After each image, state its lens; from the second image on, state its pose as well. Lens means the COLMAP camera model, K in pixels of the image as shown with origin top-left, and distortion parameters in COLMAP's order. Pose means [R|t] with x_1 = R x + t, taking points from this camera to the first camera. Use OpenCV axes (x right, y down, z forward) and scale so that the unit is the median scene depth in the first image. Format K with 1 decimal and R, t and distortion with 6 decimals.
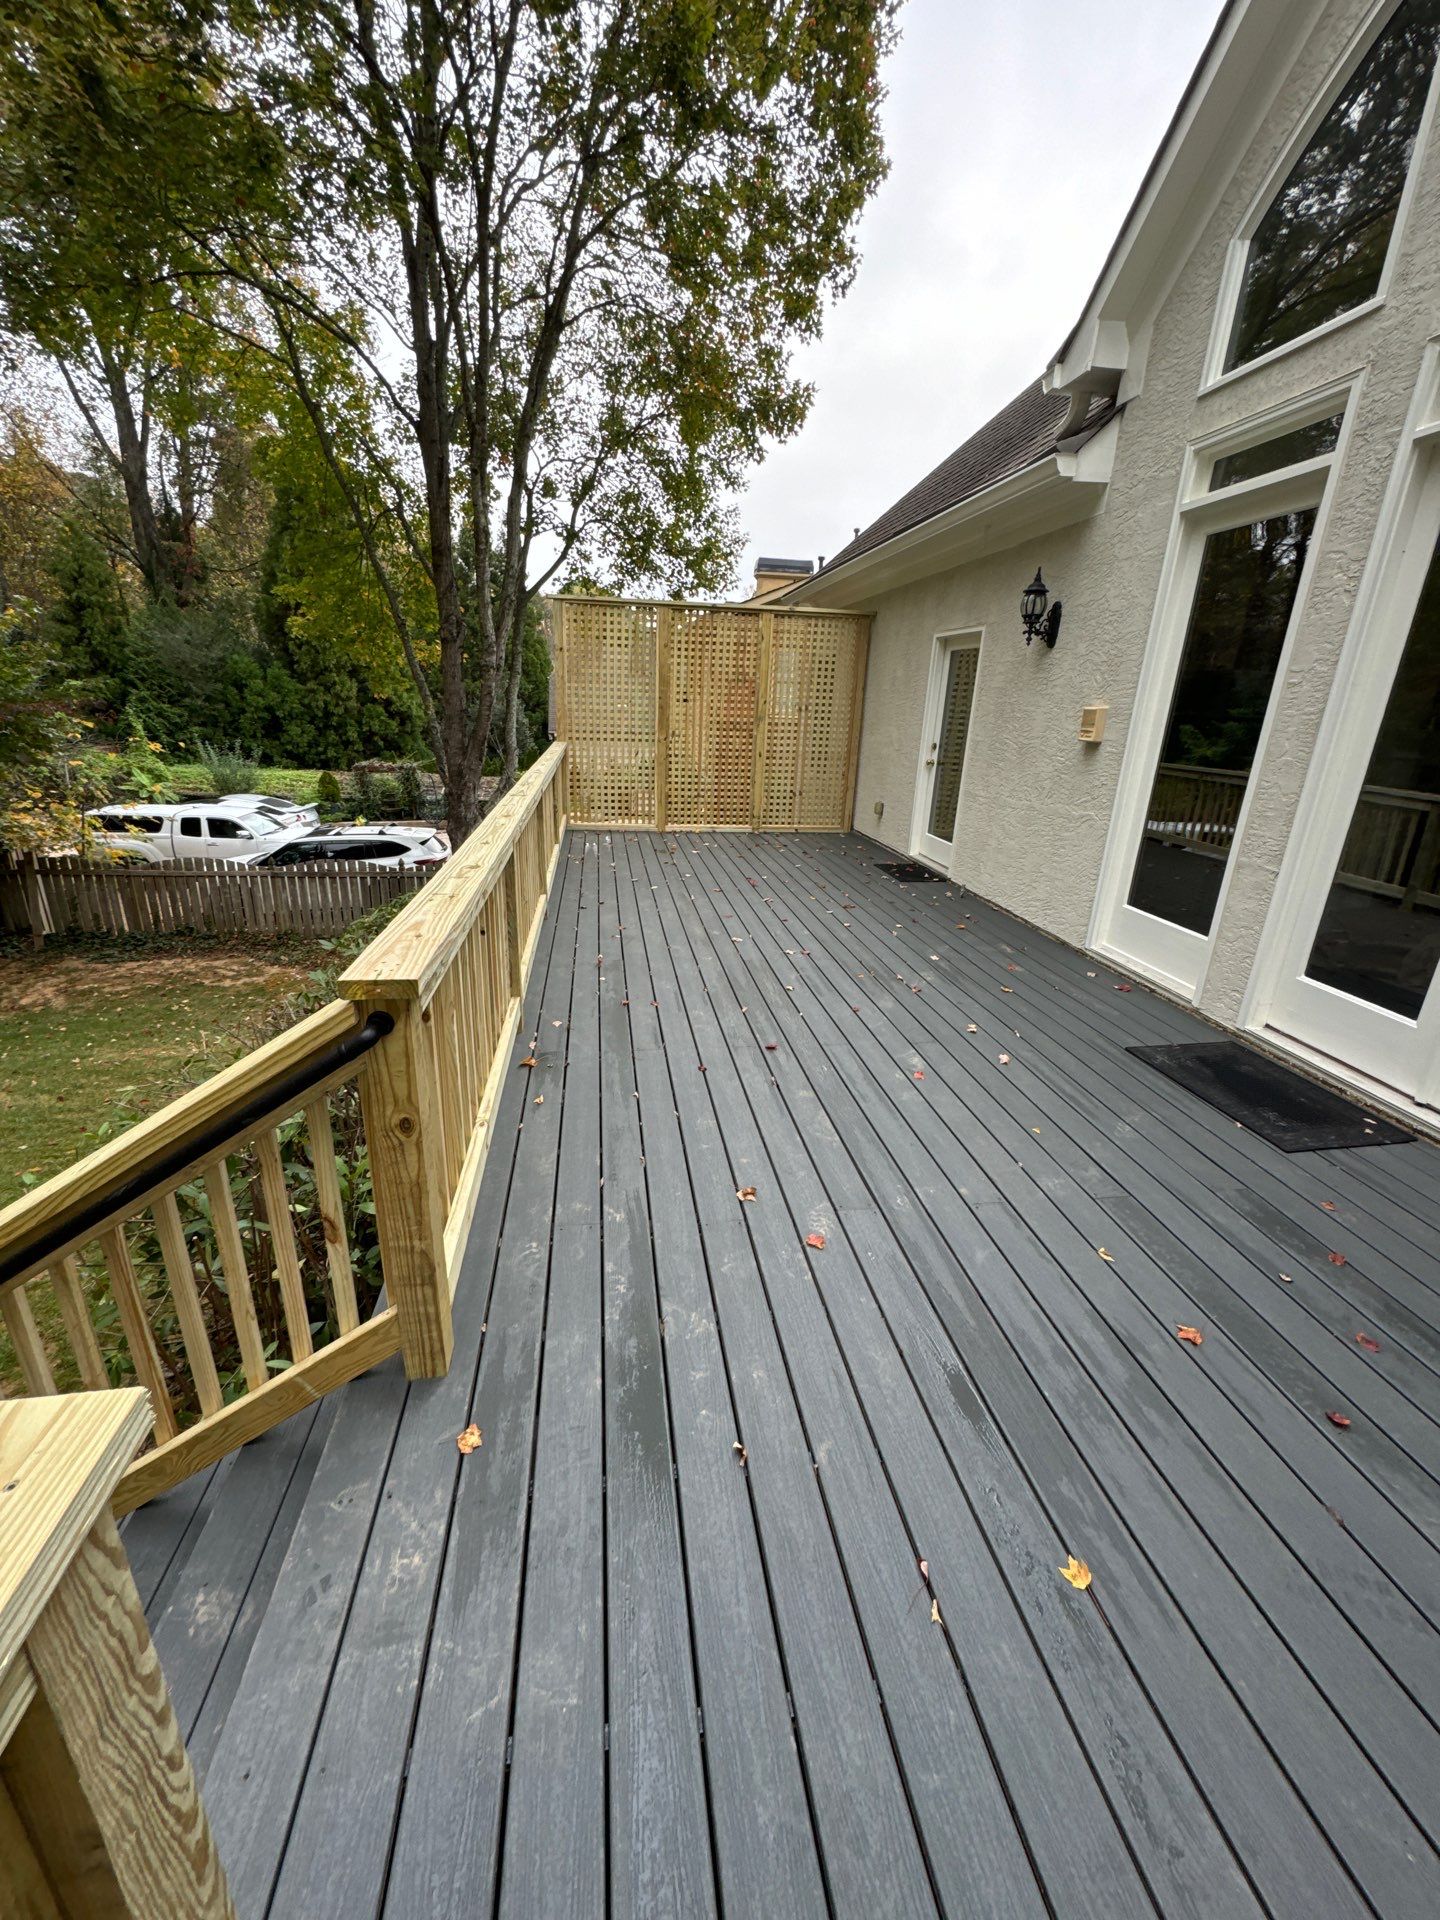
lens RADIAL K [[763.5, 0, 720.0], [0, 763.5, 960.0], [0, 0, 1]] dist [-0.002059, -0.000123]
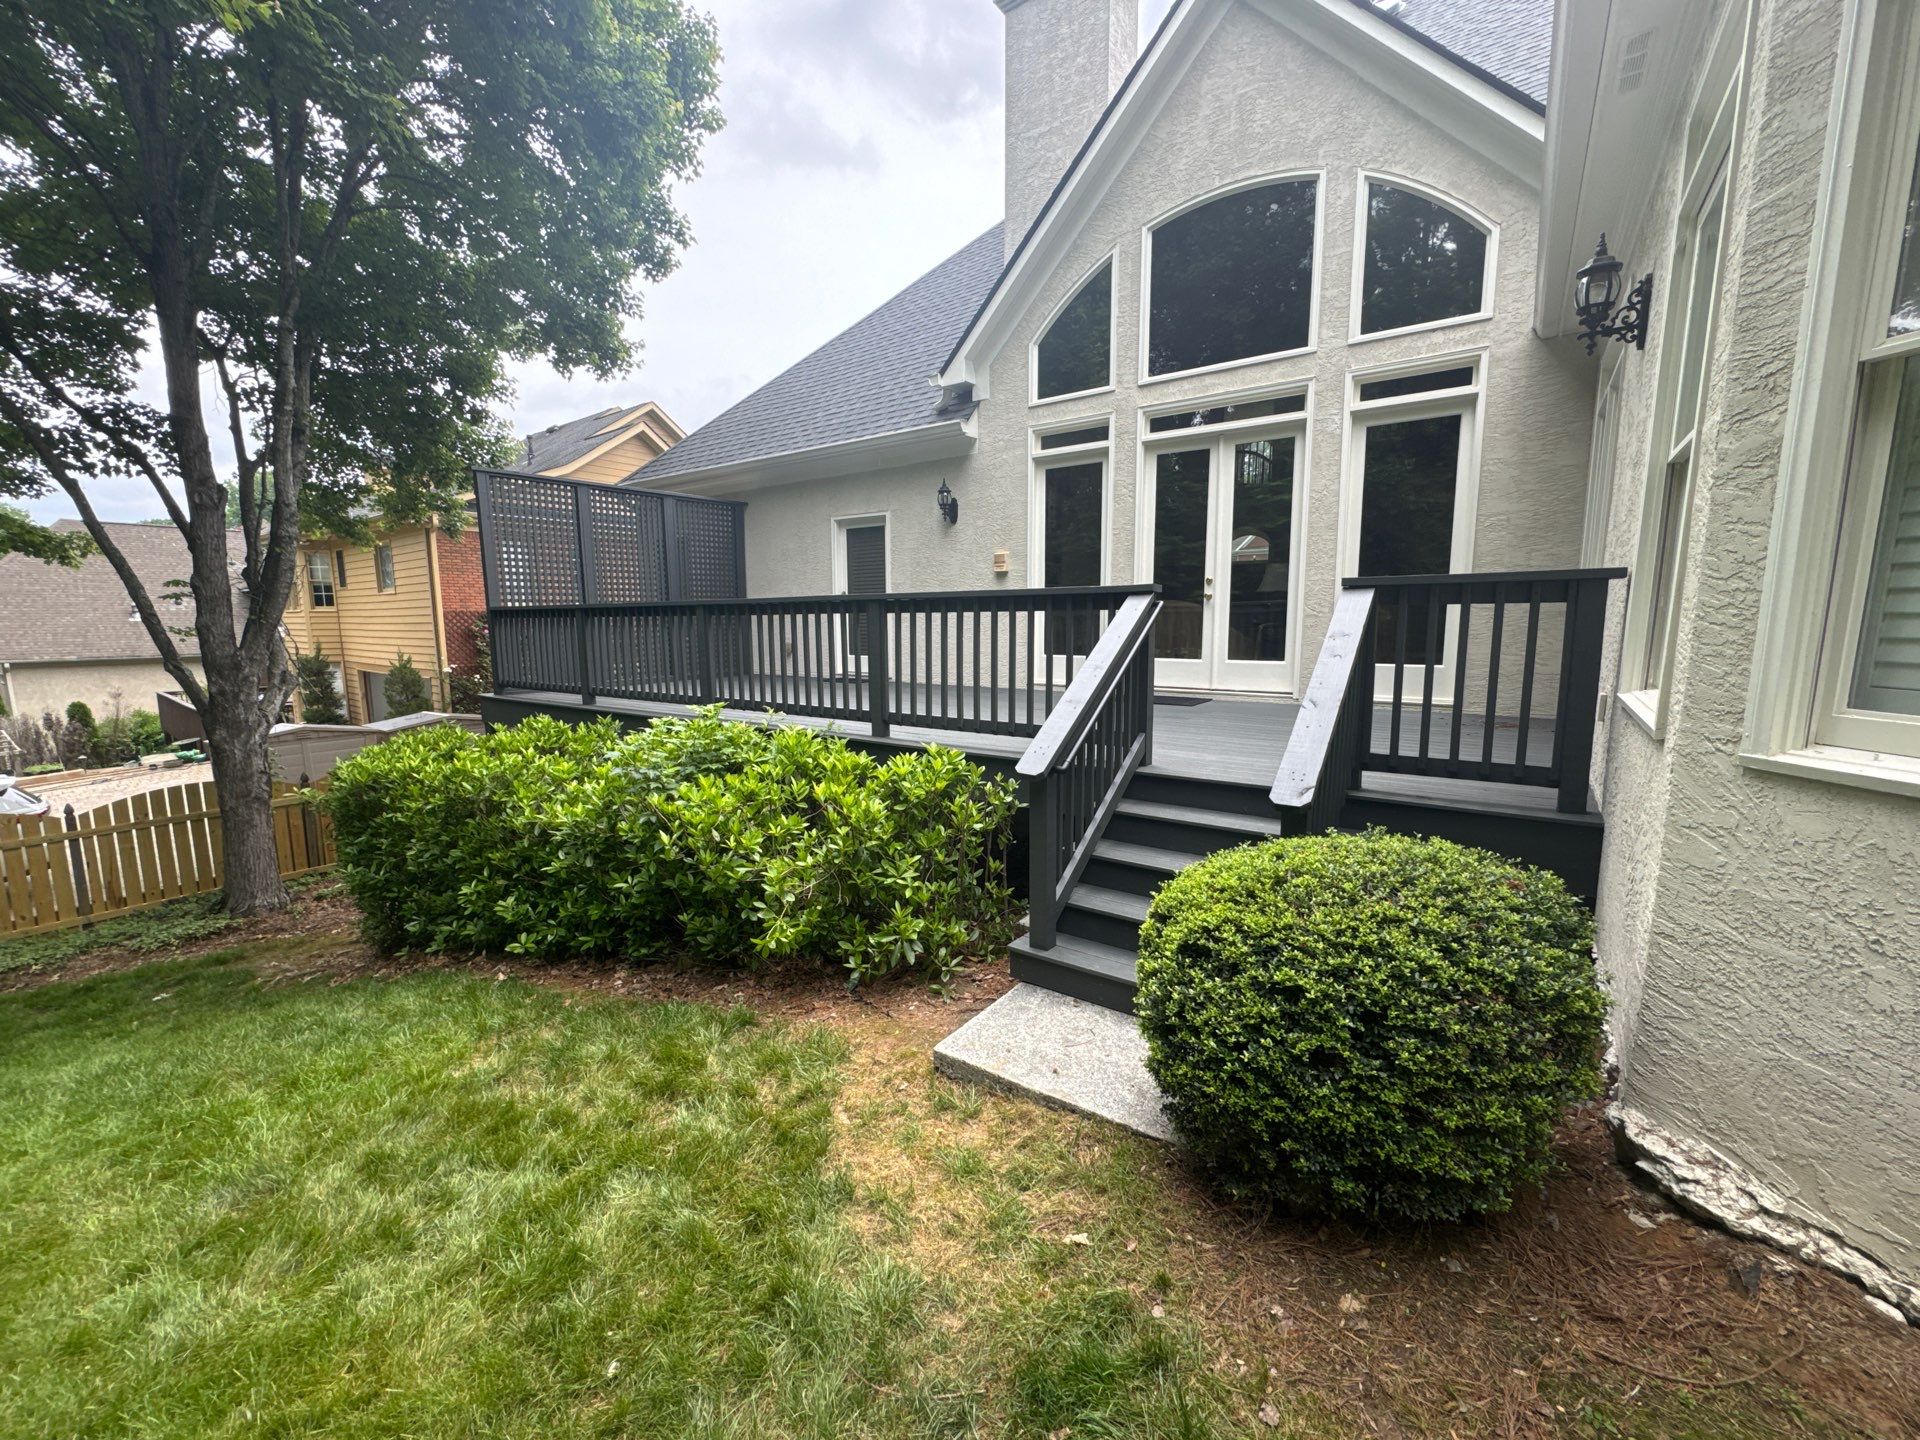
lens RADIAL K [[772.0, 0, 957.3], [0, 772.0, 724.2], [0, 0, 1]] dist [-0.002082, -0.000101]
pose [[0.689054, -0.137784, 0.711491, -0.974678], [0.265886, 0.961362, -0.071328, 0.169521], [-0.674173, 0.238324, 0.699066, -0.121563]]
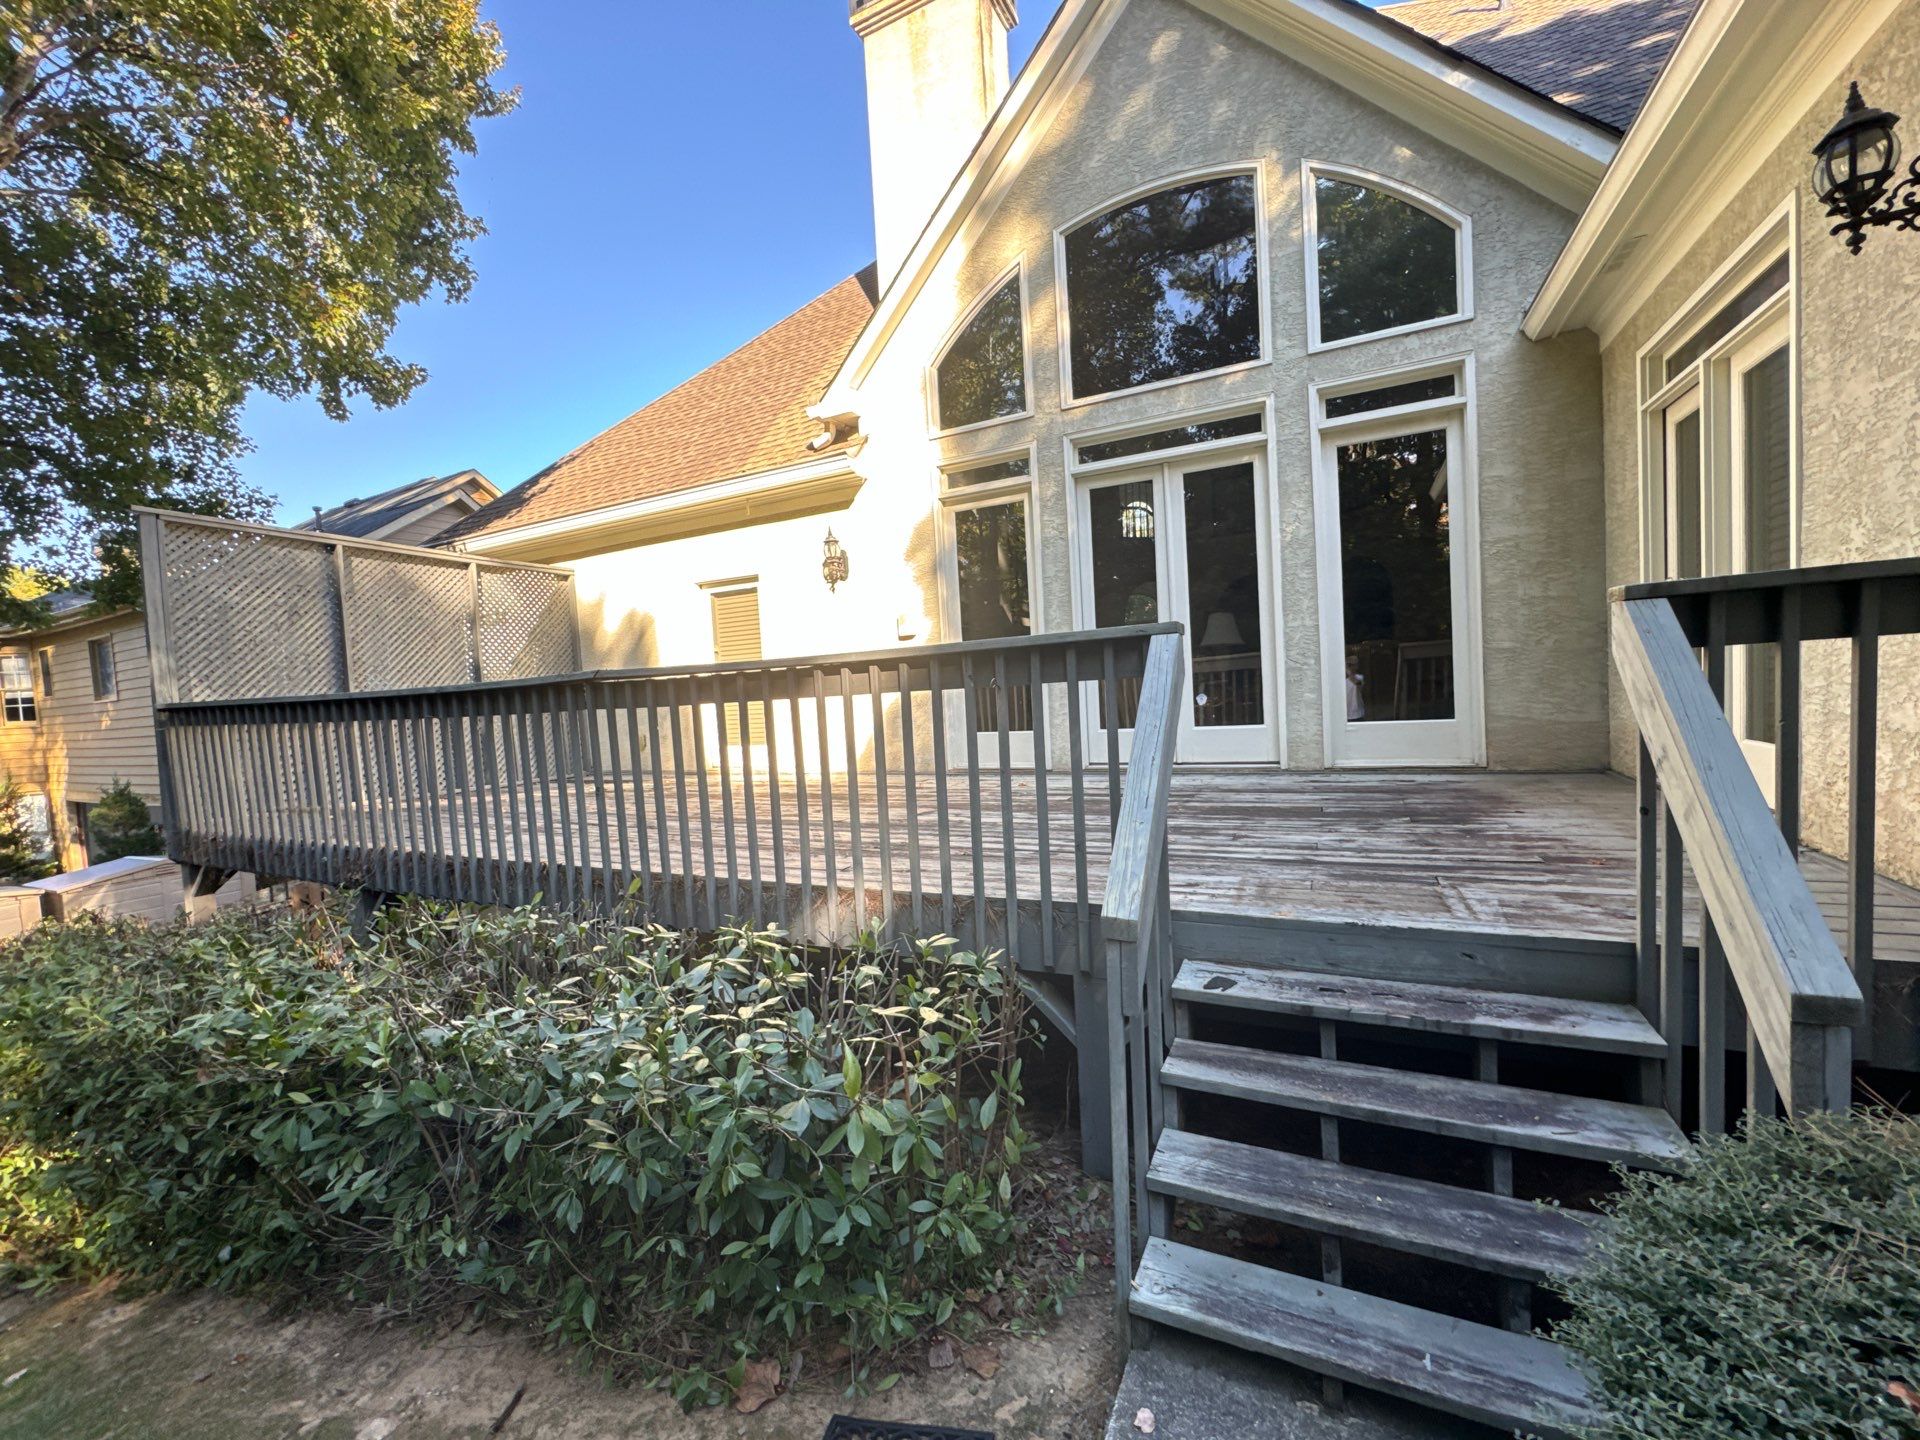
lens RADIAL K [[763.5, 0, 956.2], [0, 763.5, 721.5], [0, 0, 1]] dist [-0.002059, -0.000123]
pose [[0.553660, -0.103161, 0.826328, -0.734360], [0.343566, 0.932206, -0.113819, 0.073639], [-0.758566, 0.346915, 0.551568, 0.181410]]
